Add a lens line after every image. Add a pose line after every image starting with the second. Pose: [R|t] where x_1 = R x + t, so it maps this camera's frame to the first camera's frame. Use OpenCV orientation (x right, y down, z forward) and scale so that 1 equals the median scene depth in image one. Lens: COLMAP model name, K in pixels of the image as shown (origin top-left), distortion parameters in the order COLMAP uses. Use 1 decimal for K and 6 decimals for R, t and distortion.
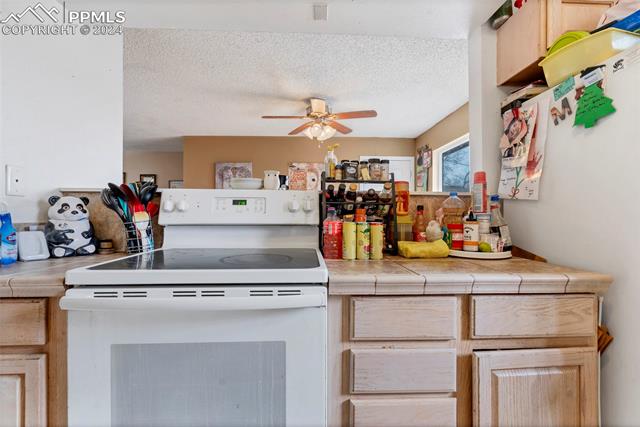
lens RADIAL K [[298.6, 0, 320.0], [0, 298.6, 213.5], [0, 0, 1]] dist [-0.000595, 0.000699]
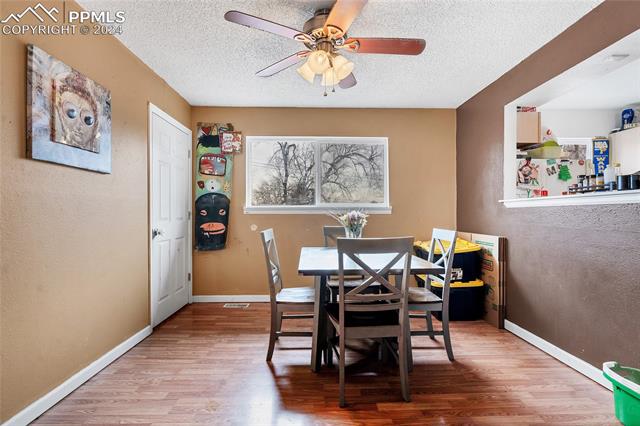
lens RADIAL K [[289.2, 0, 323.3], [0, 289.2, 211.0], [0, 0, 1]] dist [0.000529, 0.000296]
pose [[-0.006433, 0.007733, 0.999949, -1.383290], [-0.004611, 0.999959, -0.007763, 0.018462], [-0.999969, -0.004660, -0.006397, 2.540550]]
